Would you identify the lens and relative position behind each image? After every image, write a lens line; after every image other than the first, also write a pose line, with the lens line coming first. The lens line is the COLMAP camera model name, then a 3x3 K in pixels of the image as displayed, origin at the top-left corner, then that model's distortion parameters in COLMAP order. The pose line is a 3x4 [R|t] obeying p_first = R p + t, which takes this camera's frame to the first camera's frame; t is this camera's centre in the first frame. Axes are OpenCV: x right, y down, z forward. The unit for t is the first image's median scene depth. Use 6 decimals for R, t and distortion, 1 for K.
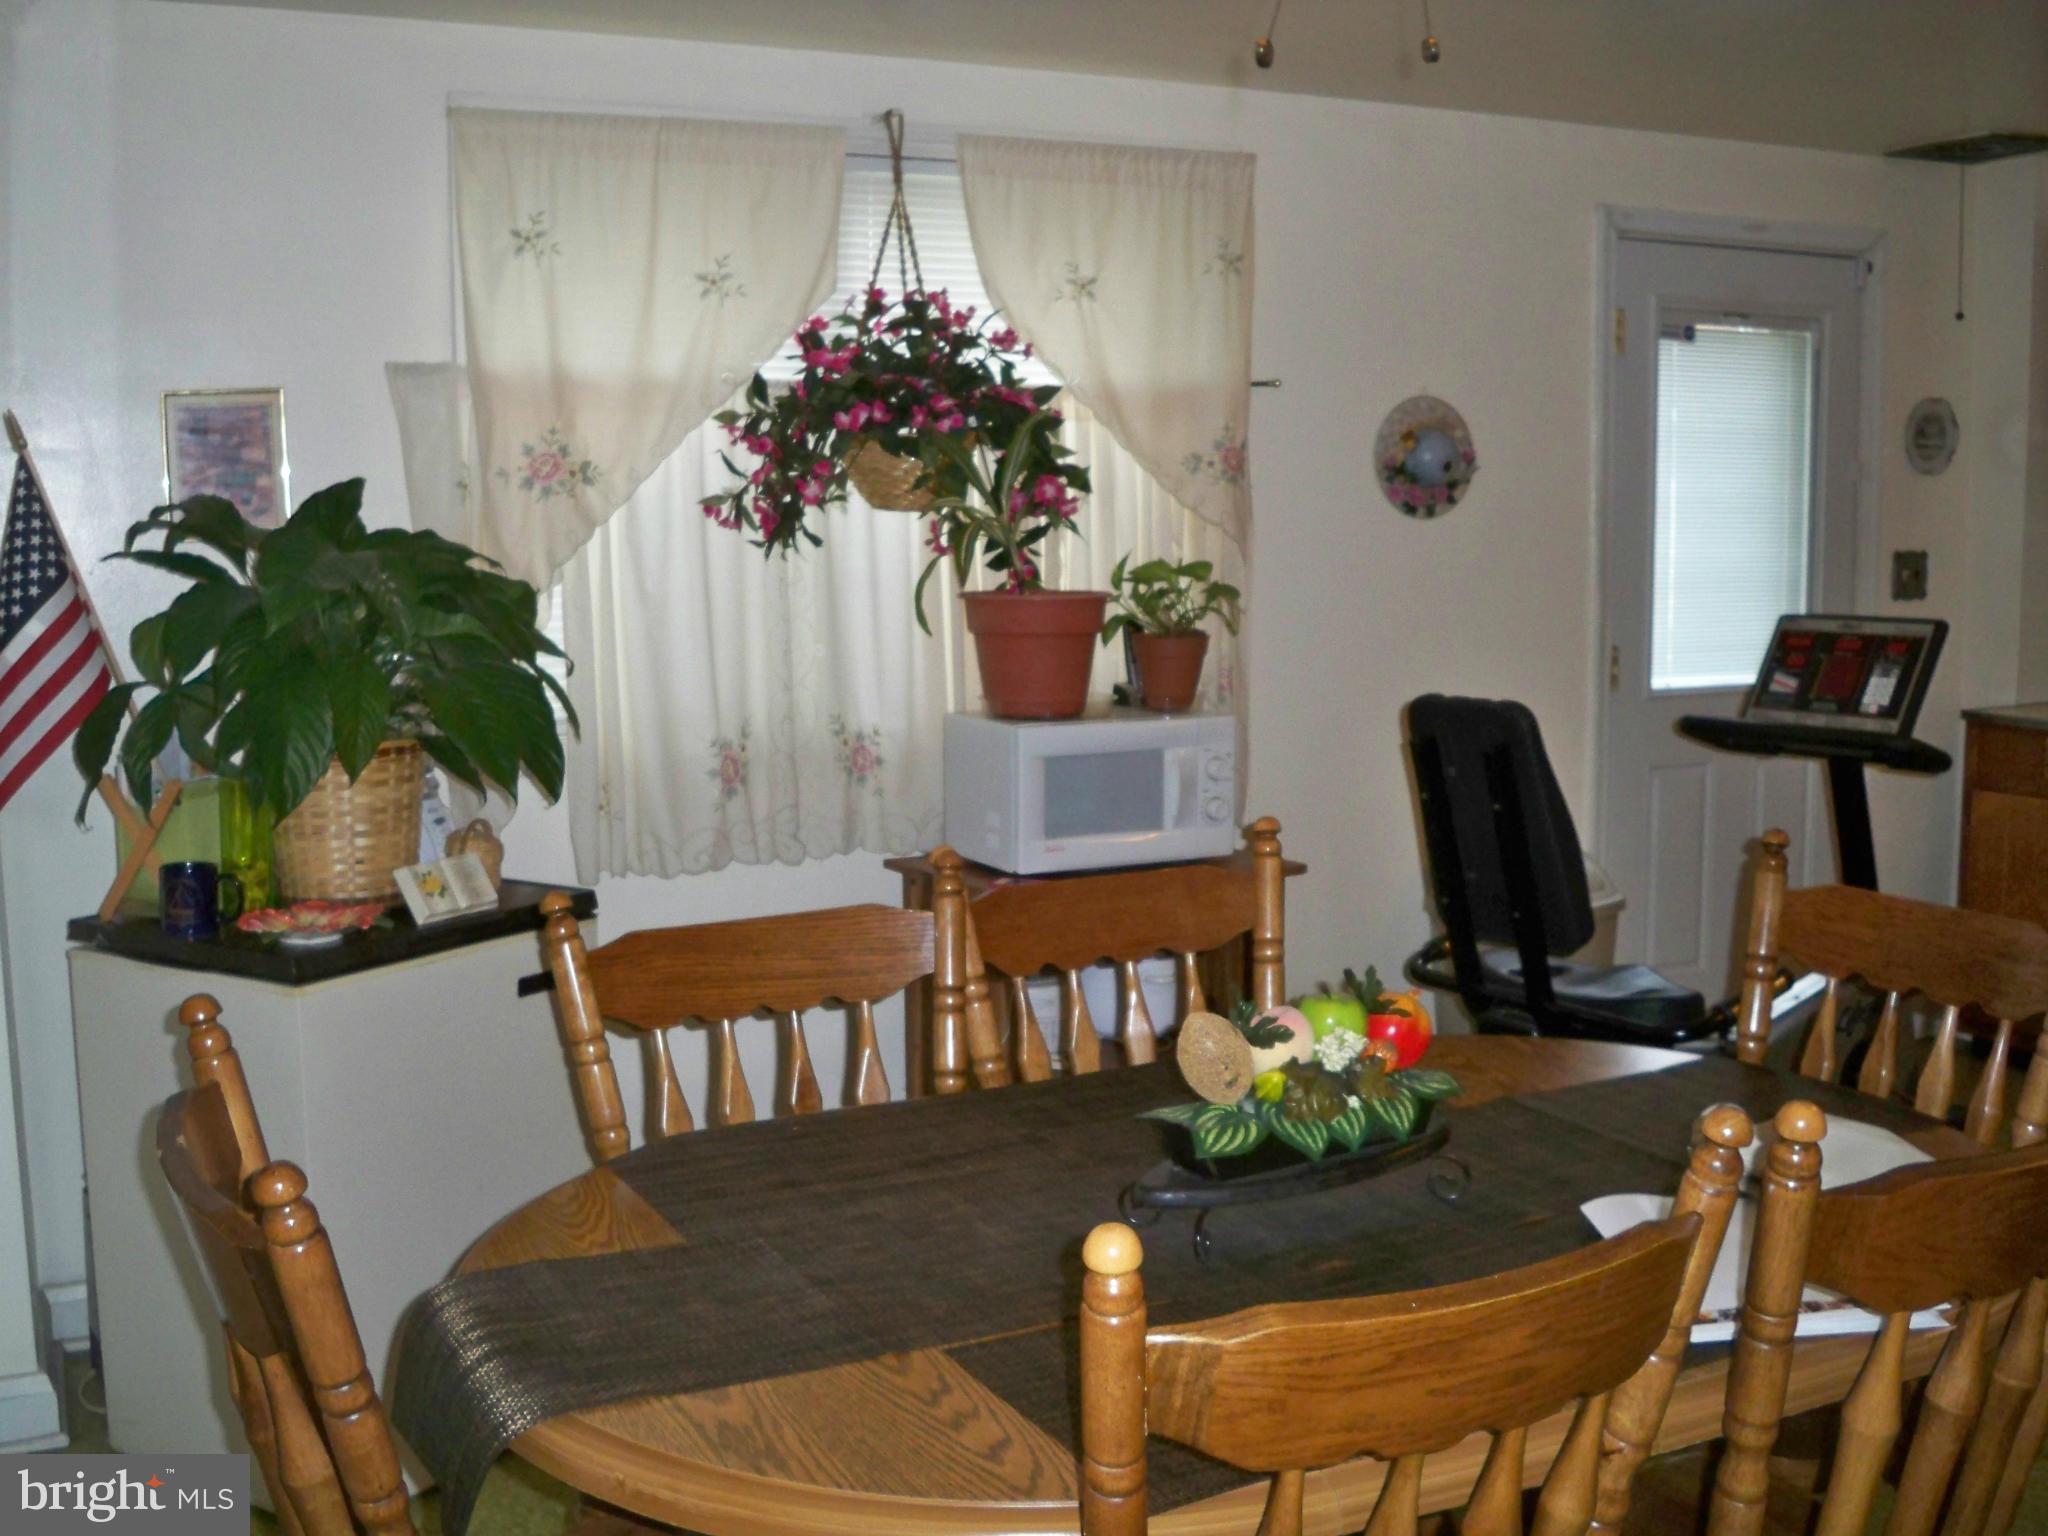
lens RADIAL K [[2087.1, 0, 1024.0], [0, 2087.1, 768.0], [0, 0, 1]] dist [-0.131267, 0.056861]
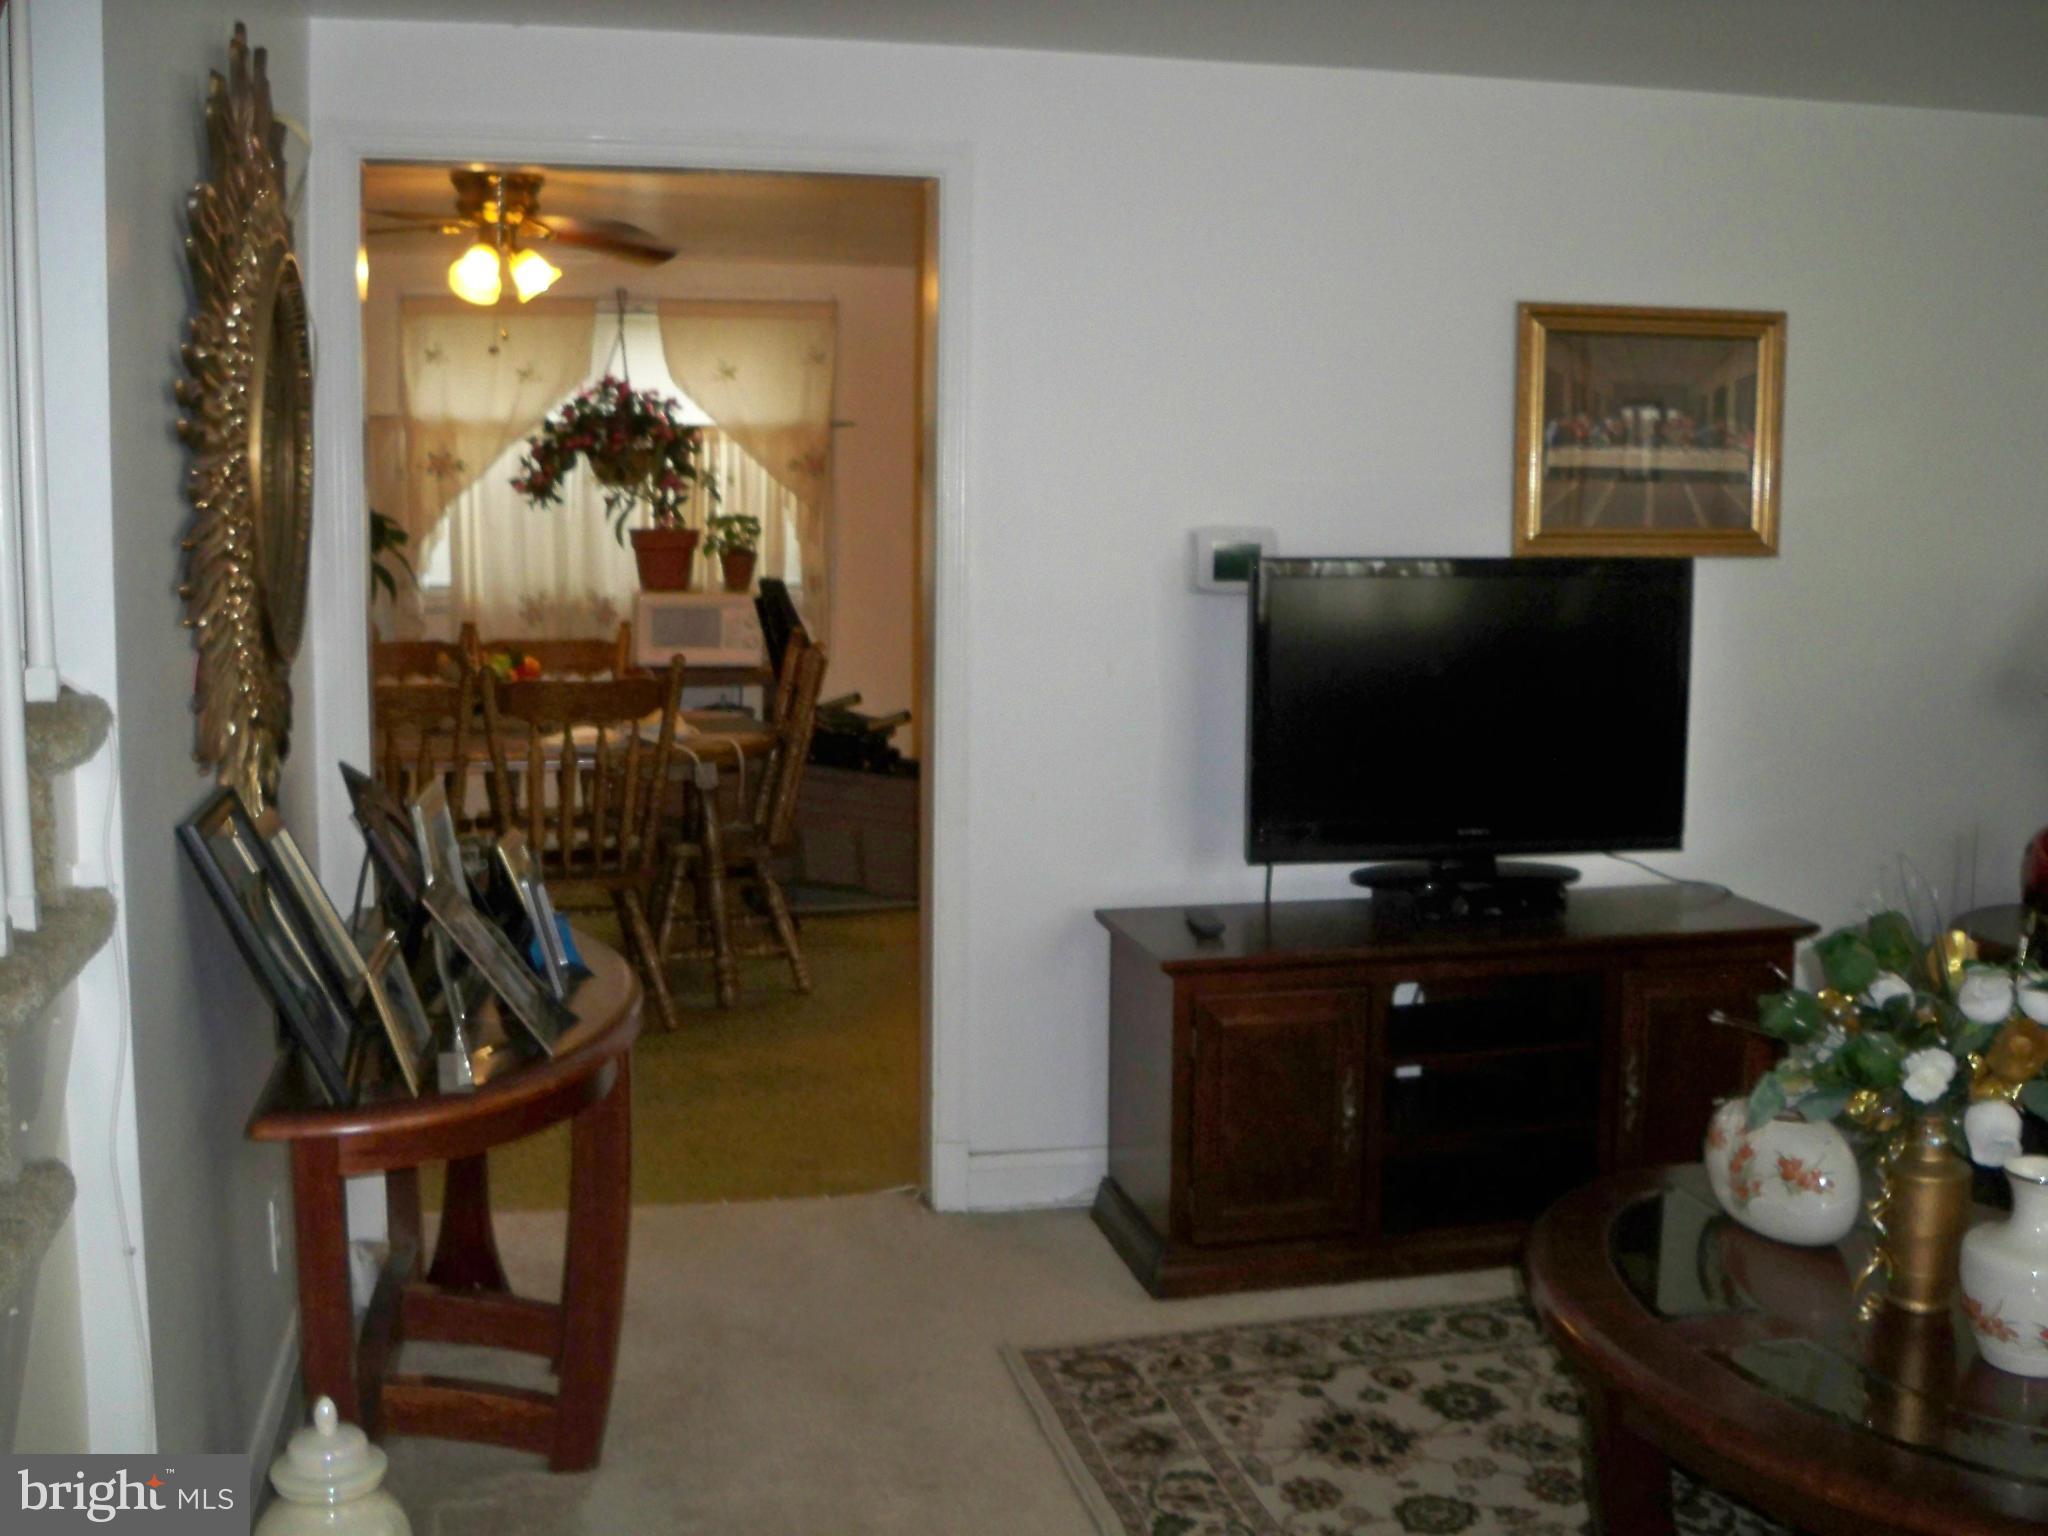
lens RADIAL K [[2087.1, 0, 1024.0], [0, 2087.1, 768.0], [0, 0, 1]] dist [-0.131267, 0.056861]
pose [[0.972357, 0.054105, -0.227143, 0.805990], [-0.051733, 0.998526, 0.016389, 0.095094], [0.227696, -0.004185, 0.973723, -0.869675]]
